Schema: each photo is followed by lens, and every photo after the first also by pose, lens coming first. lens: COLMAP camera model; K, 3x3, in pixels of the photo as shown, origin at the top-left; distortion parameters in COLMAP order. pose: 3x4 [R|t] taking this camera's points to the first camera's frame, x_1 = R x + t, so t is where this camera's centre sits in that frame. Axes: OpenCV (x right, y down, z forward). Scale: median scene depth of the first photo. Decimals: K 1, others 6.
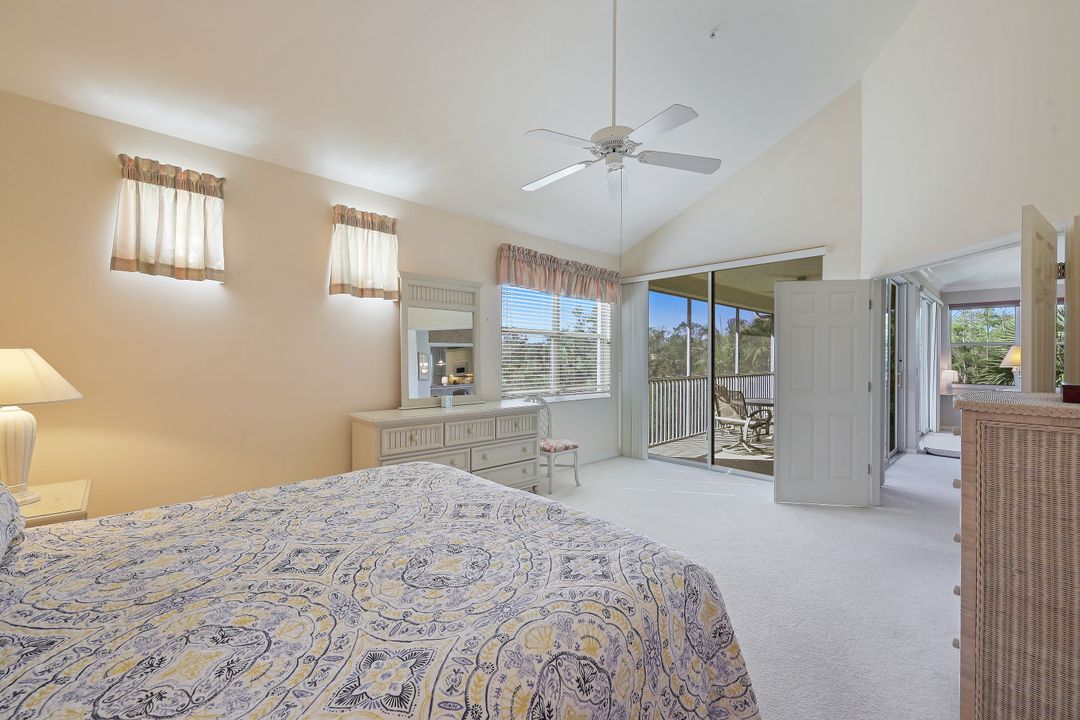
lens RADIAL K [[449.3, 0, 540.0], [0, 449.3, 360.0], [0, 0, 1]] dist [-0.000774, -0.000158]
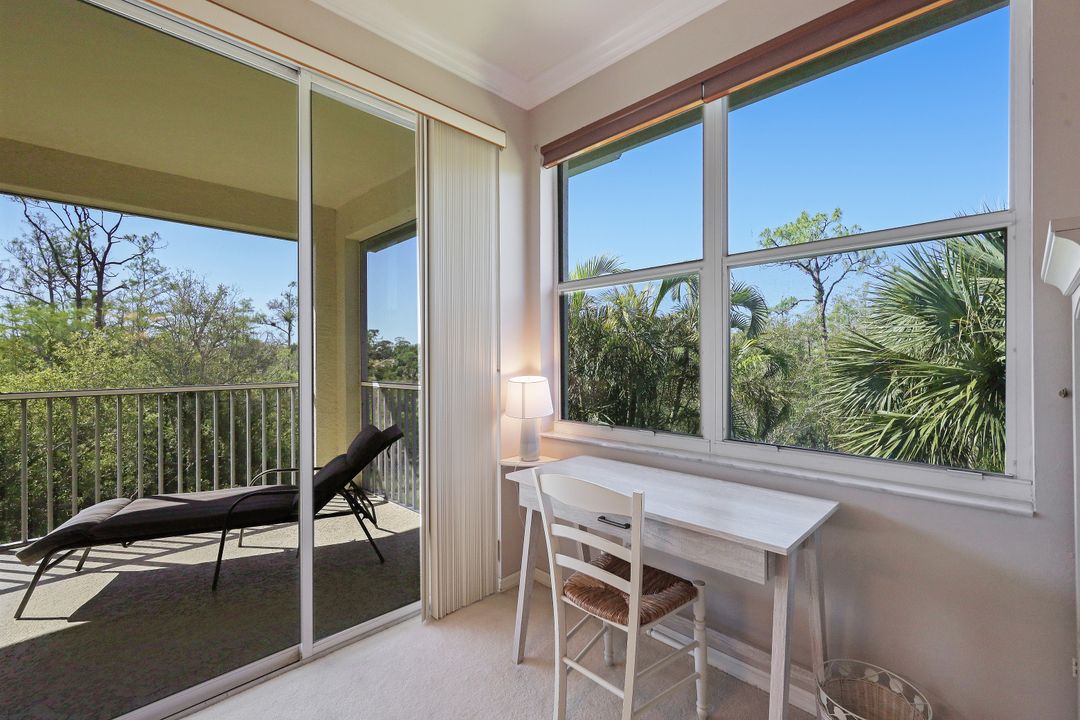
lens RADIAL K [[466.5, 0, 541.7], [0, 466.5, 360.2], [0, 0, 1]] dist [-0.002401, -0.000405]
pose [[0.999688, -0.007892, 0.023714, 1.952870], [0.007848, 0.999967, 0.001955, 0.025389], [-0.023729, -0.001768, 0.999717, 1.520062]]
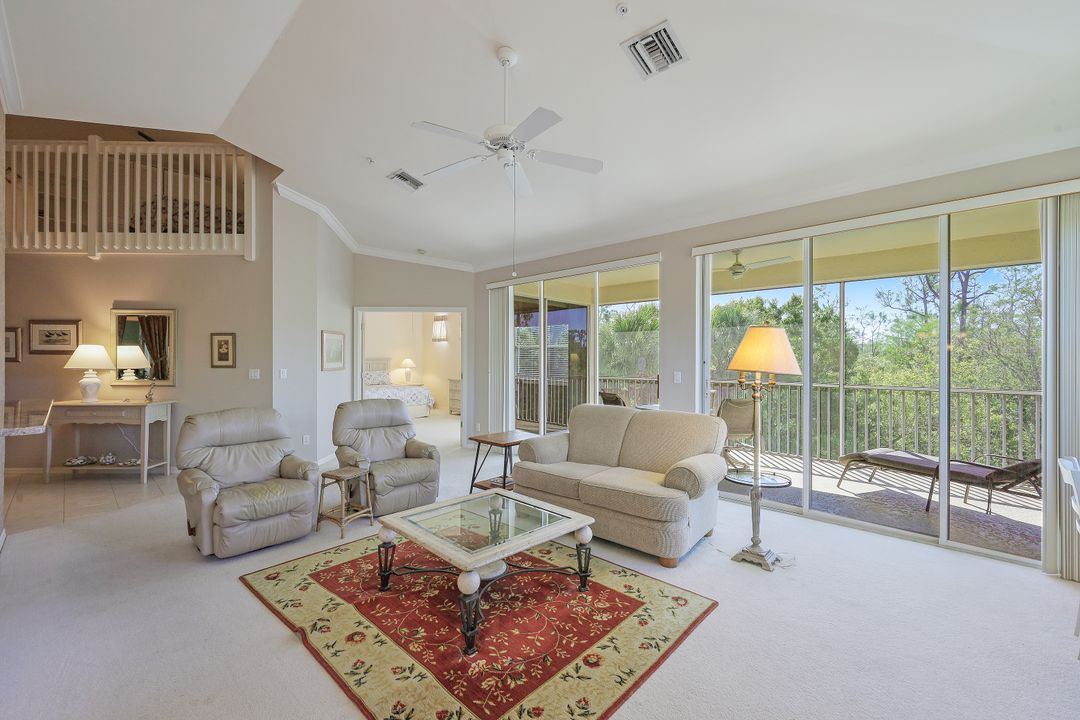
lens RADIAL K [[446.5, 0, 540.0], [0, 446.5, 360.0], [0, 0, 1]] dist [-0.001202, -0.000255]
pose [[0.051804, -0.003204, -0.998652, 2.487842], [-0.003884, 0.999987, -0.003409, 0.002855], [0.998650, 0.004055, 0.051791, 1.238401]]
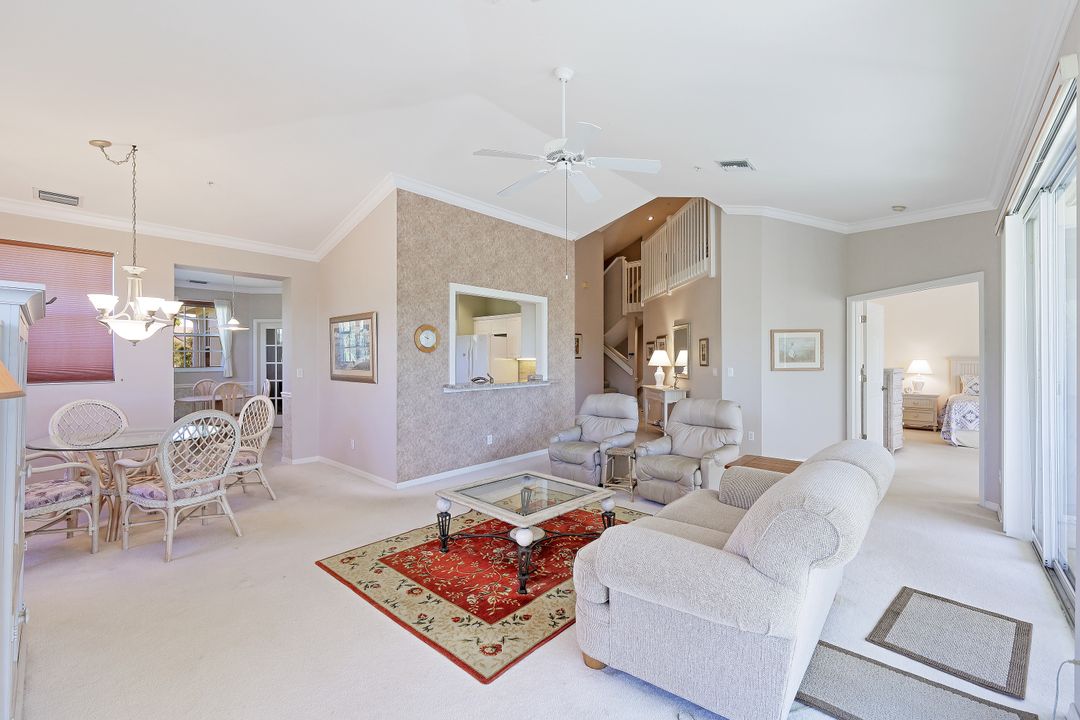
lens RADIAL K [[449.3, 0, 540.0], [0, 449.3, 360.0], [0, 0, 1]] dist [-0.000774, -0.000158]
pose [[-0.996973, -0.002502, -0.077705, 1.867785], [-0.002711, 0.999993, 0.002582, -0.000696], [0.077698, 0.002784, -0.996973, 1.980798]]
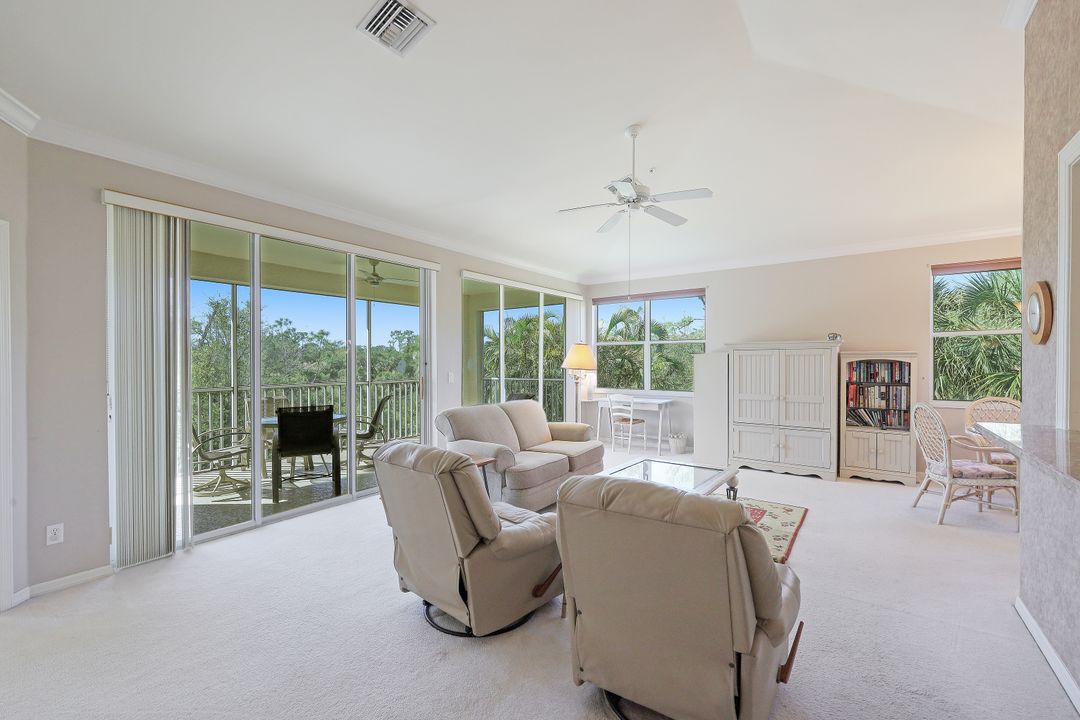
lens RADIAL K [[452.0, 0, 533.6], [0, 452.0, 367.3], [0, 0, 1]] dist [0.001889, 0.000278]
pose [[0.985404, -0.011570, 0.169836, 1.394010], [0.009493, 0.999870, 0.013039, -0.004178], [-0.169965, -0.011236, 0.985386, 0.306669]]
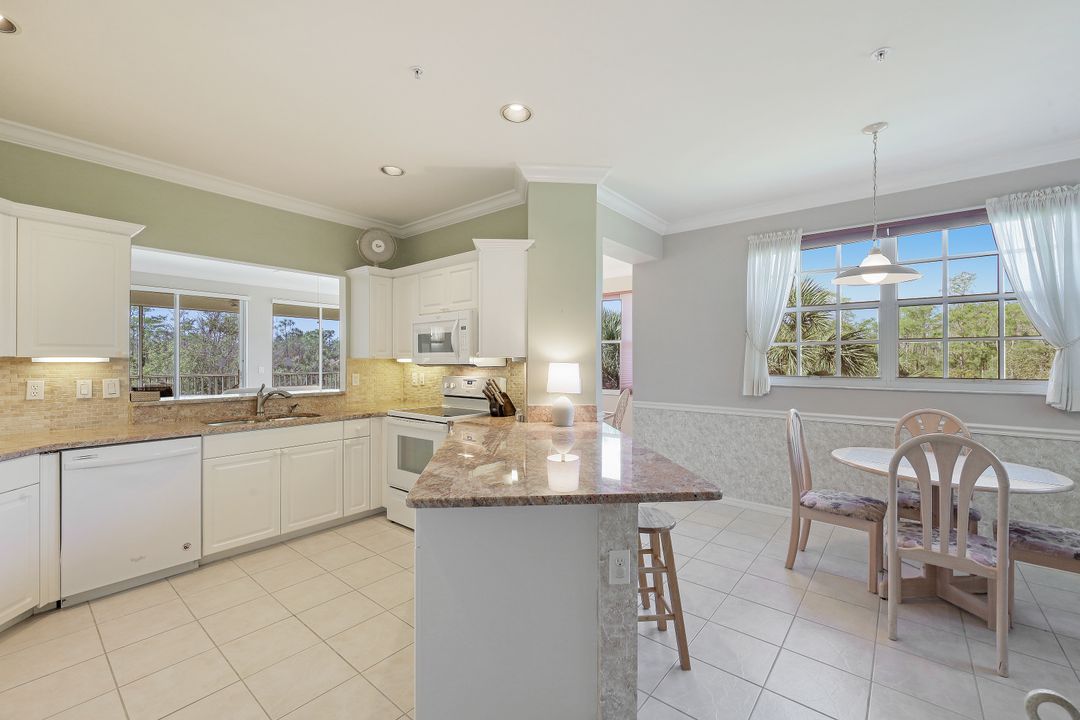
lens RADIAL K [[446.5, 0, 540.0], [0, 446.5, 360.0], [0, 0, 1]] dist [-0.001202, -0.000255]
pose [[0.992251, -0.002412, 0.124228, 2.355518], [0.002391, 0.999997, 0.000321, 0.002191], [-0.124229, -0.000022, 0.992254, -0.459787]]
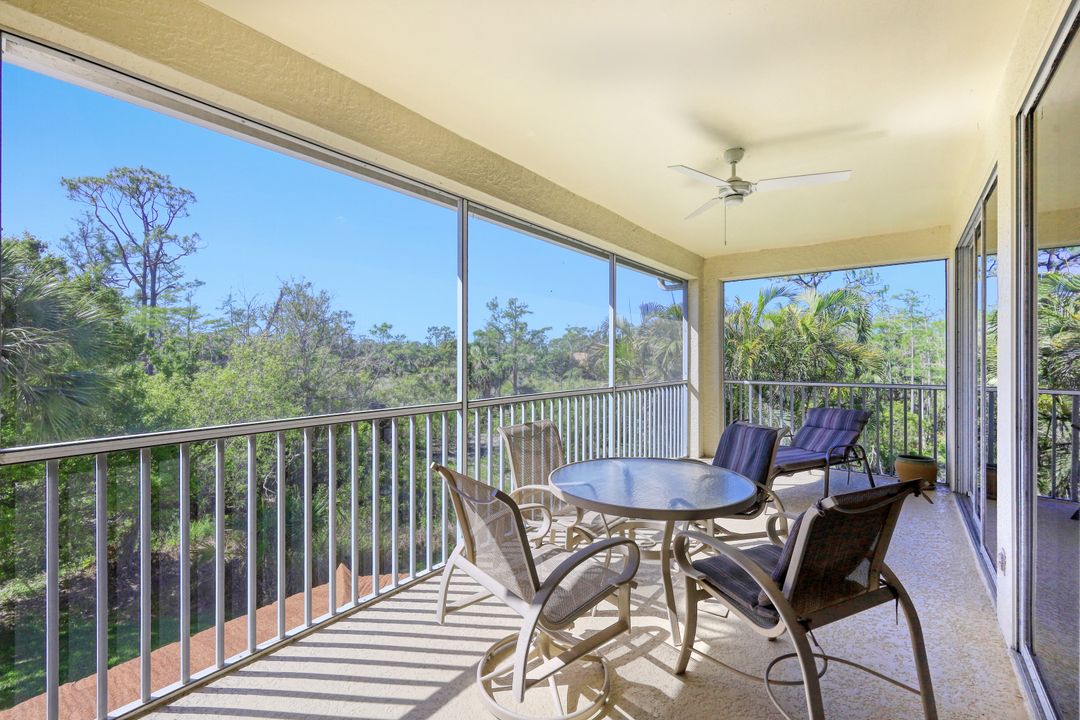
lens RADIAL K [[443.5, 0, 540.0], [0, 443.5, 360.0], [0, 0, 1]] dist [0.003086, 0.000006]
pose [[0.992170, -0.003758, 0.124836, 0.700479], [0.003139, 0.999982, 0.005152, -0.007165], [-0.124853, -0.004720, 0.992164, 1.223524]]
